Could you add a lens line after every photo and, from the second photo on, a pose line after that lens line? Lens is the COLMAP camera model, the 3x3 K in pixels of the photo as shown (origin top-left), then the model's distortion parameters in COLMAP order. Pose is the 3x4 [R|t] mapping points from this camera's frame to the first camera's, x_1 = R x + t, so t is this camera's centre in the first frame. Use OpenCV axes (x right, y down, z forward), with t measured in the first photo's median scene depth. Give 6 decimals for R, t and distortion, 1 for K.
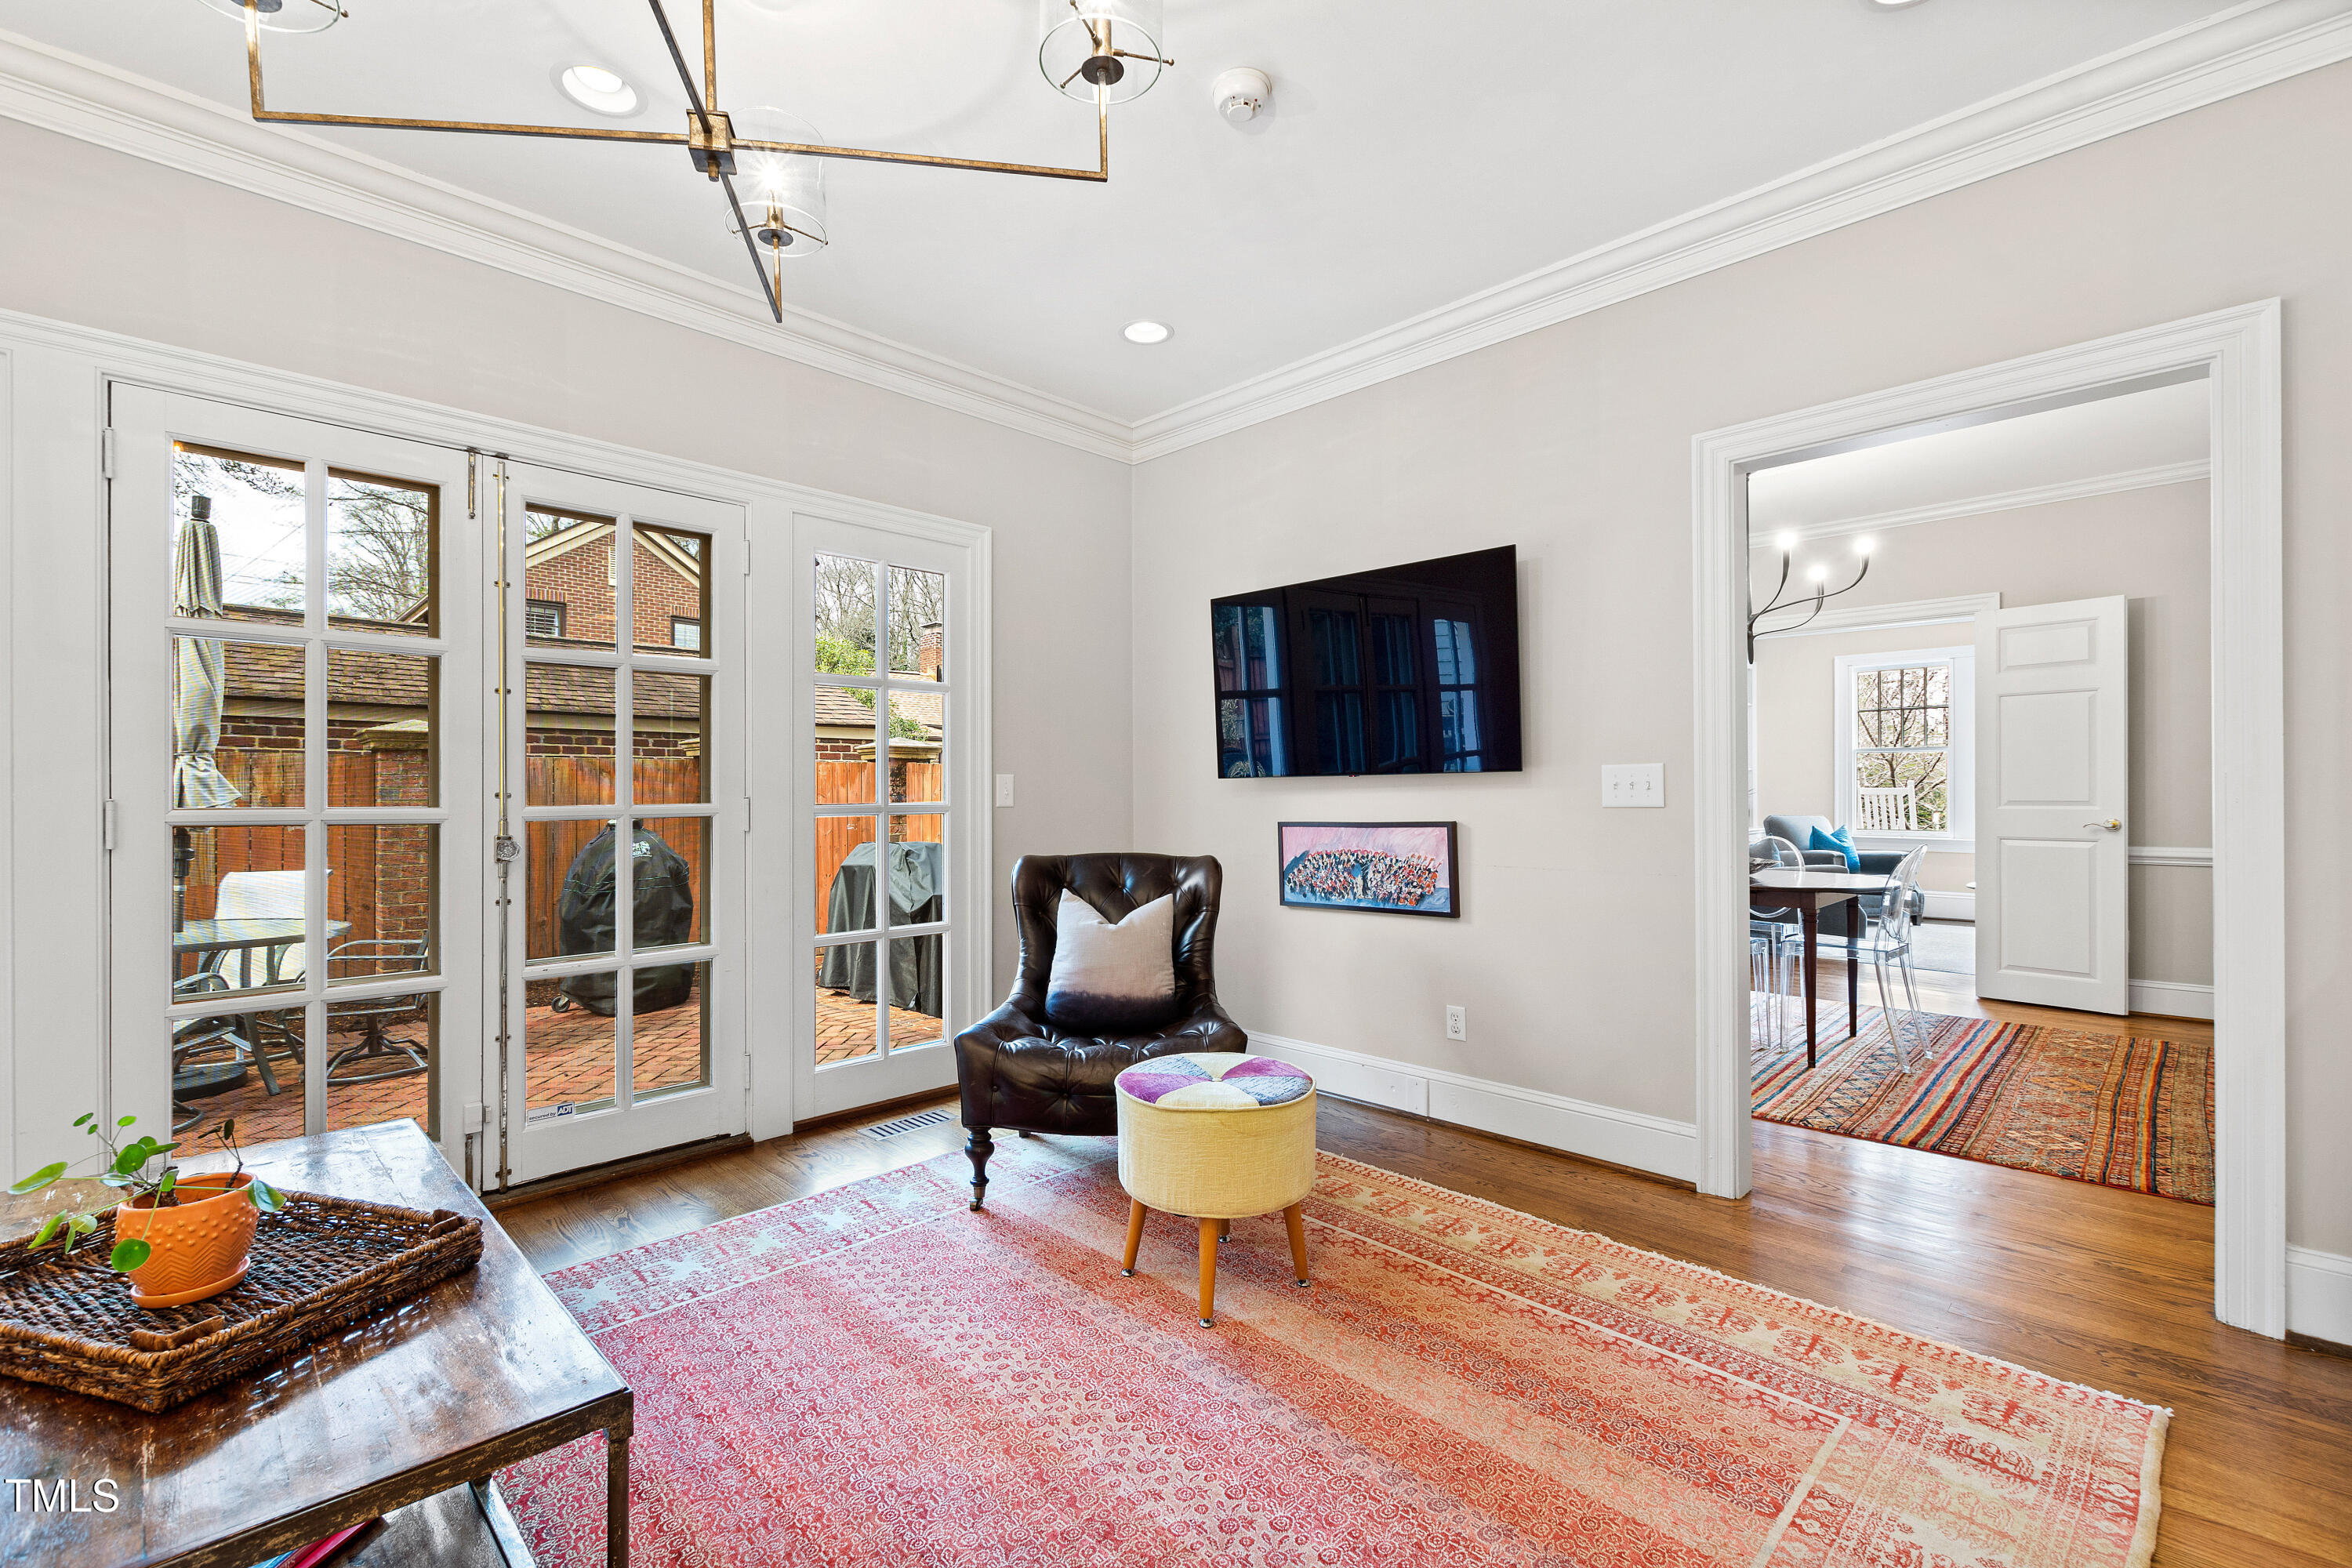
lens RADIAL K [[1010.6, 0, 1155.0], [0, 1010.6, 790.4], [0, 0, 1]] dist [0.001478, 0.000187]
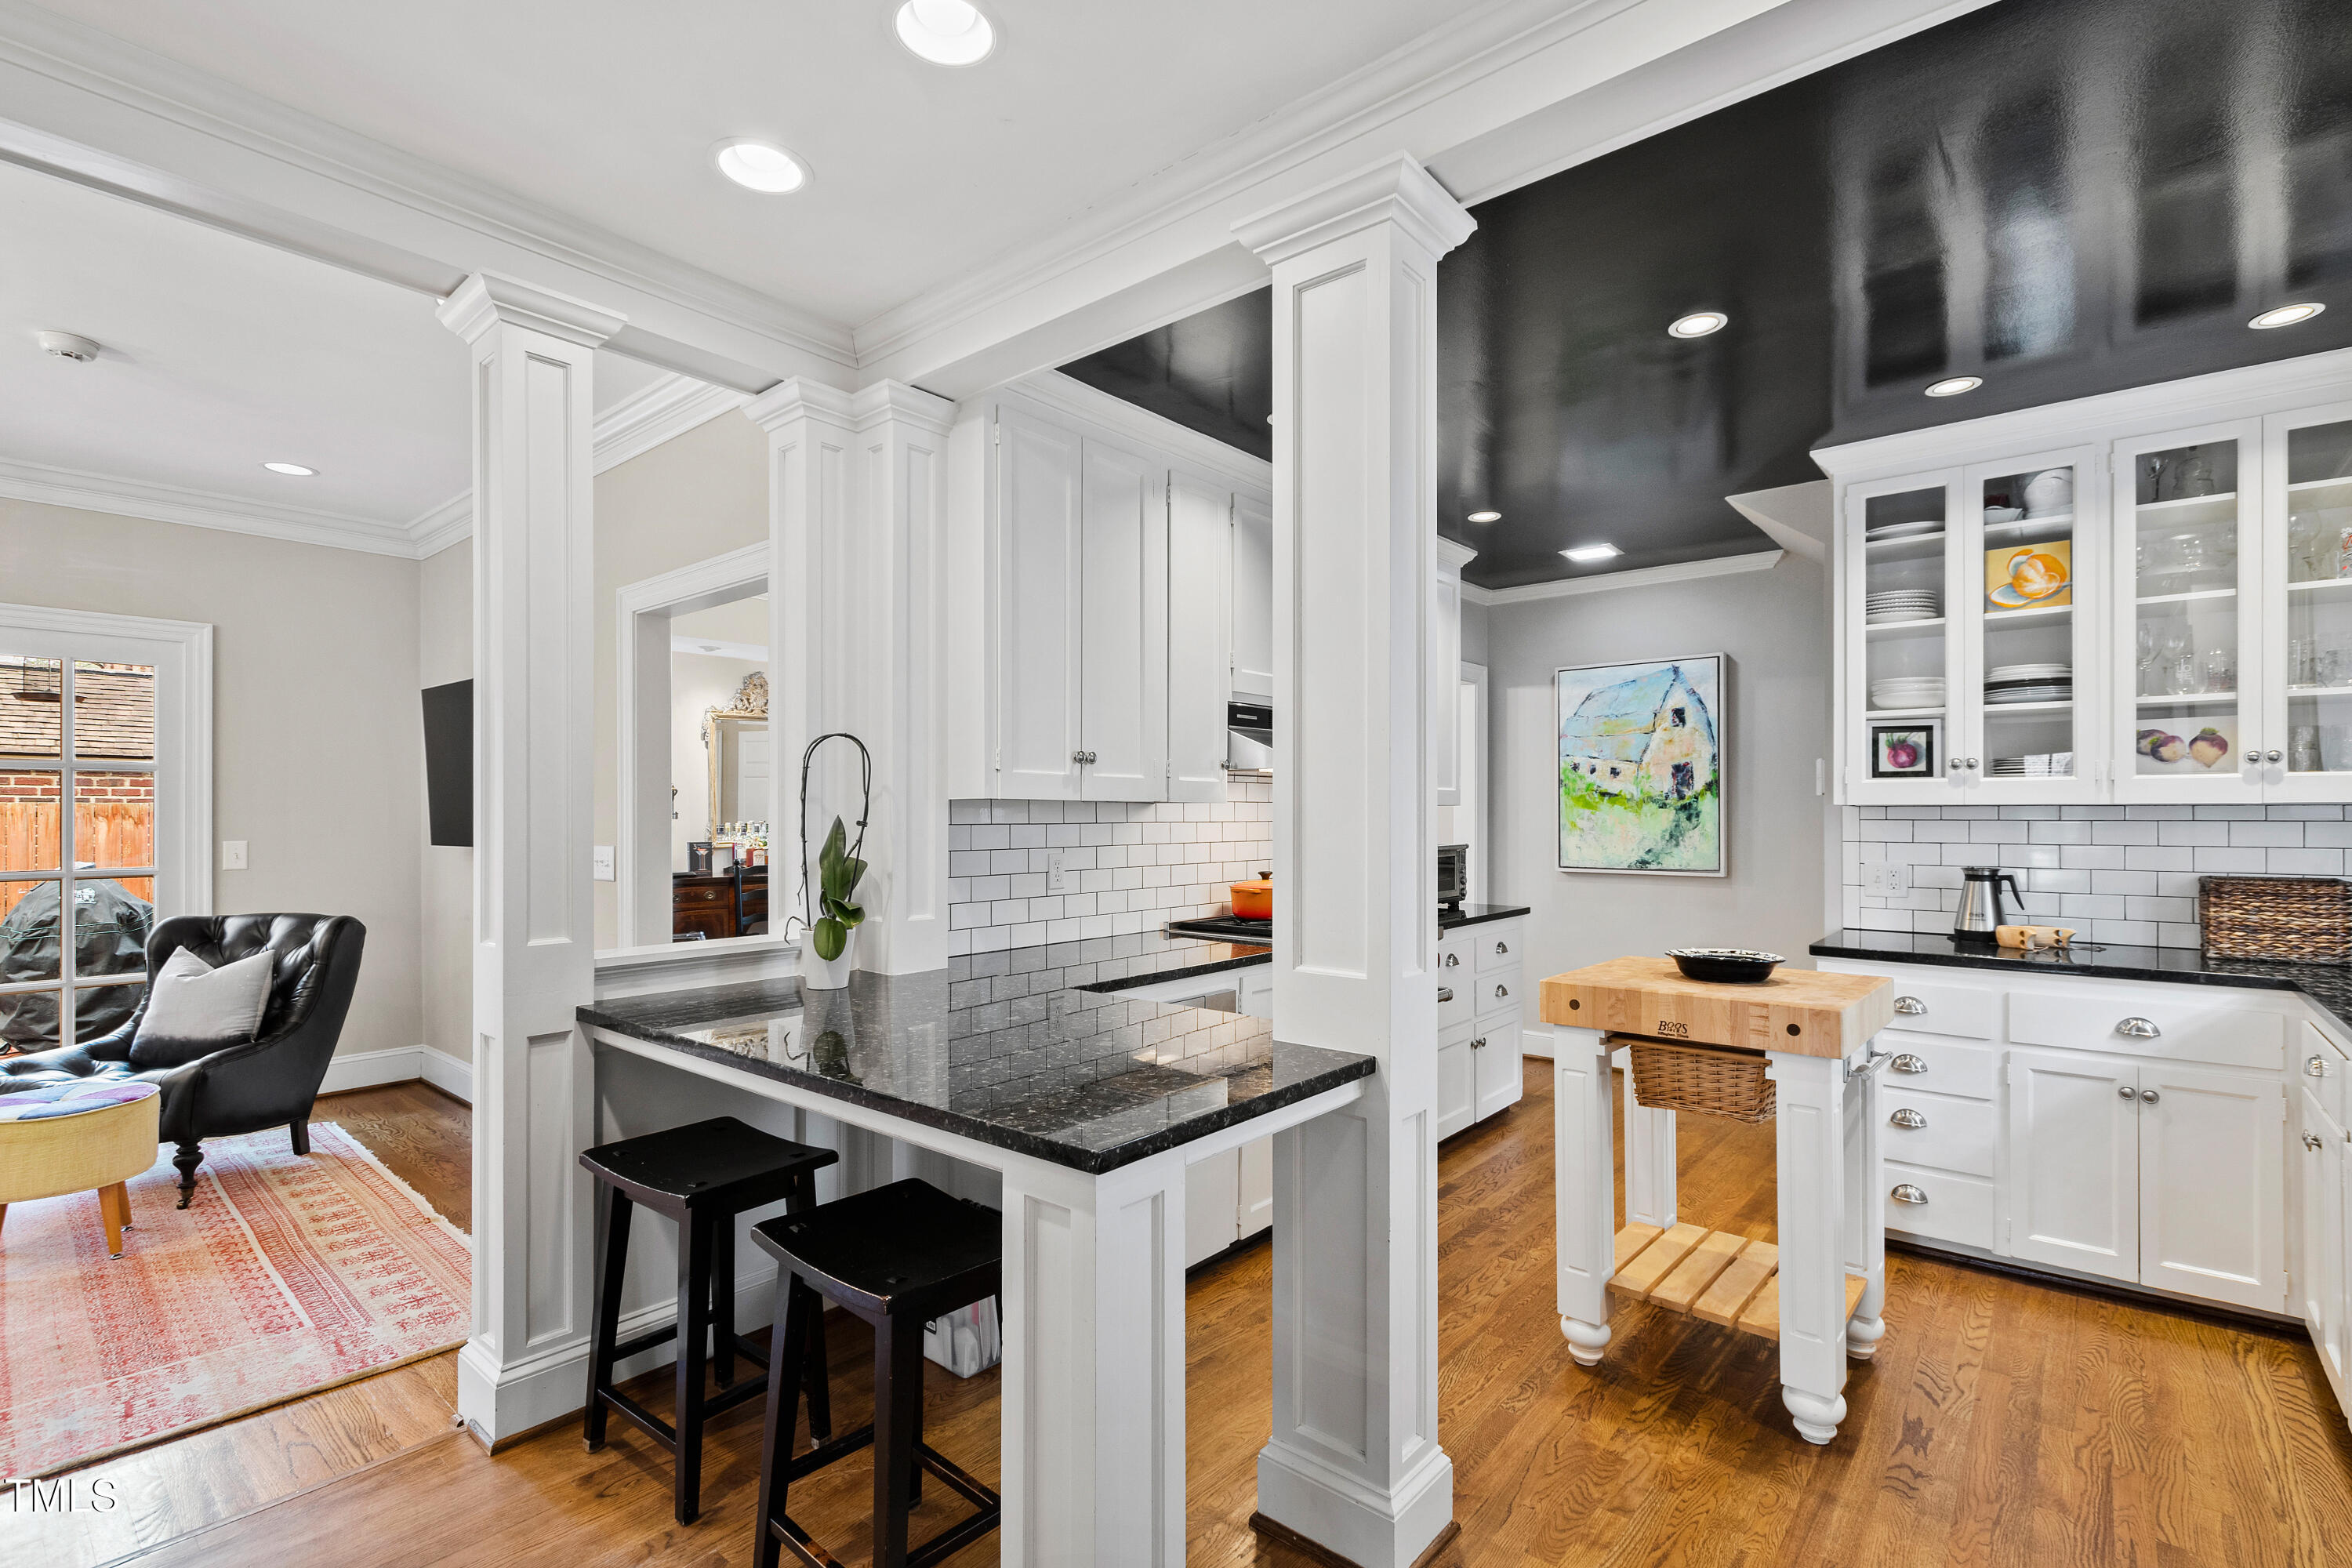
lens RADIAL K [[1070.8, 0, 1178.3], [0, 1070.8, 804.6], [0, 0, 1]] dist [0.000397, -0.000083]
pose [[0.996423, 0.006896, 0.084225, 0.936261], [-0.006313, 0.999954, -0.007185, -0.062679], [-0.084271, 0.006628, 0.996421, -0.331706]]
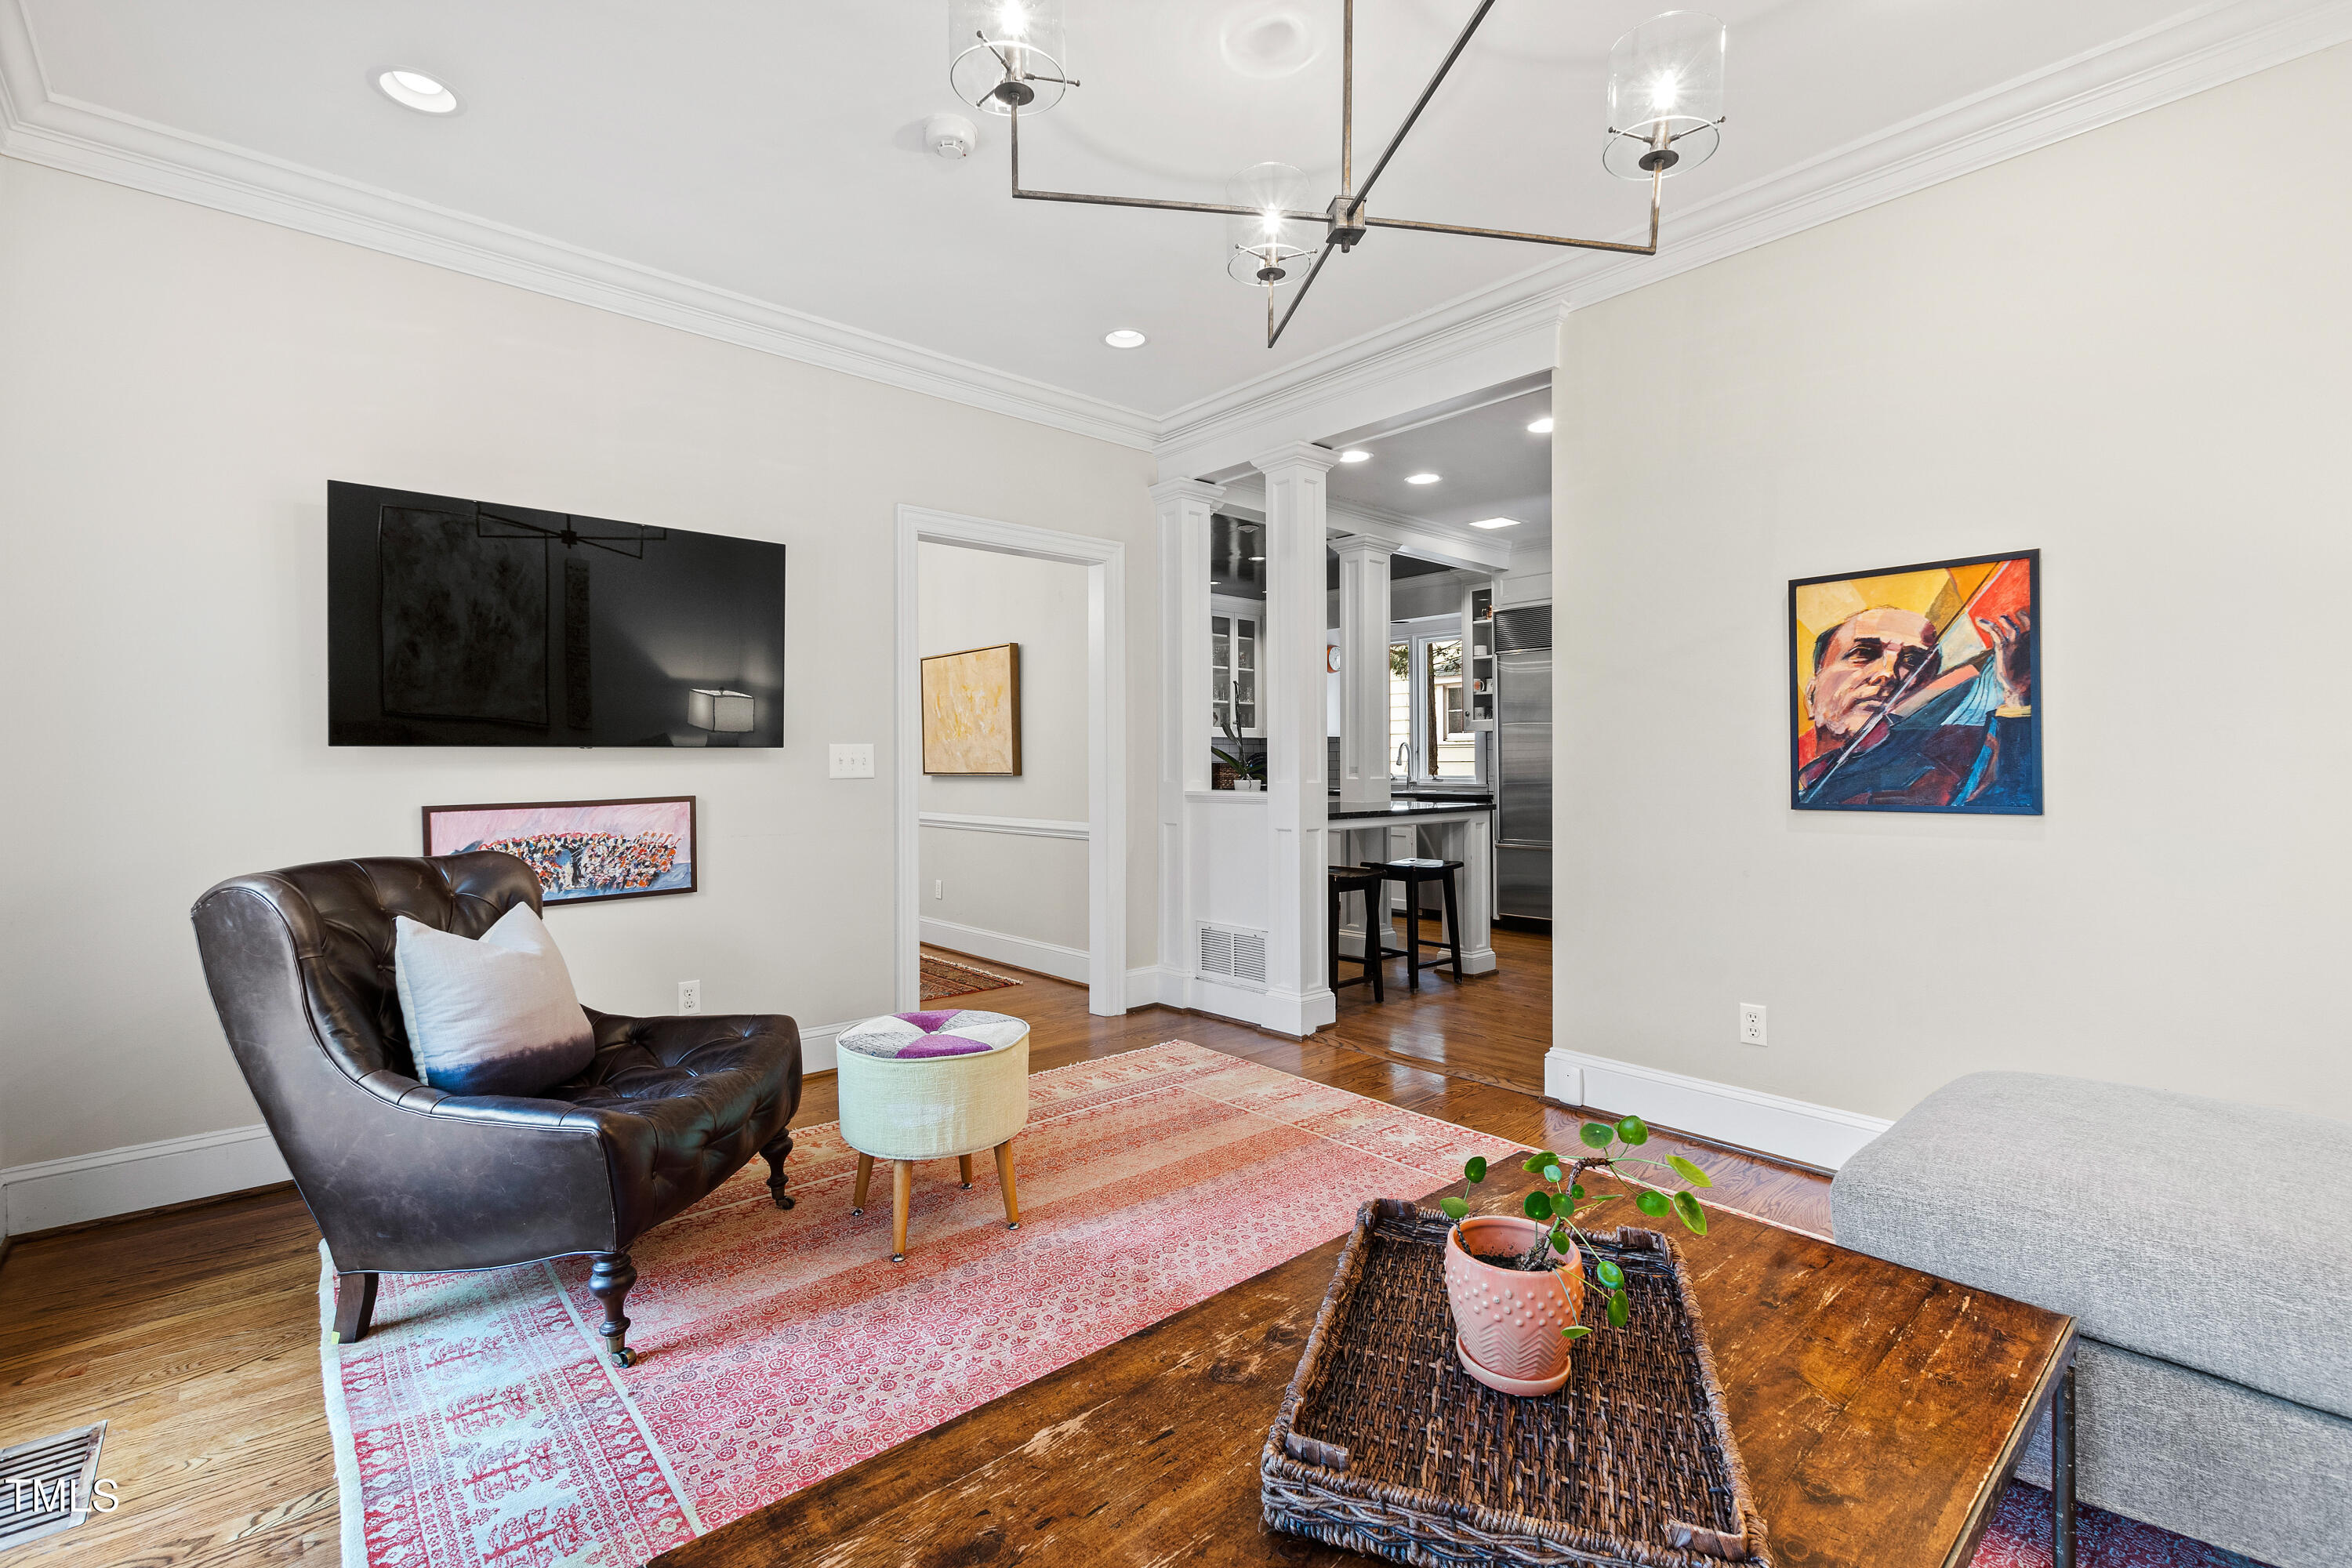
lens RADIAL K [[1029.8, 0, 1152.8], [0, 1029.8, 766.2], [0, 0, 1]] dist [0.001009, -0.000258]
pose [[0.070212, 0.004756, 0.997521, -0.689827], [0.001631, 0.999987, -0.004882, 0.007315], [-0.997531, 0.001970, 0.070203, 0.474507]]
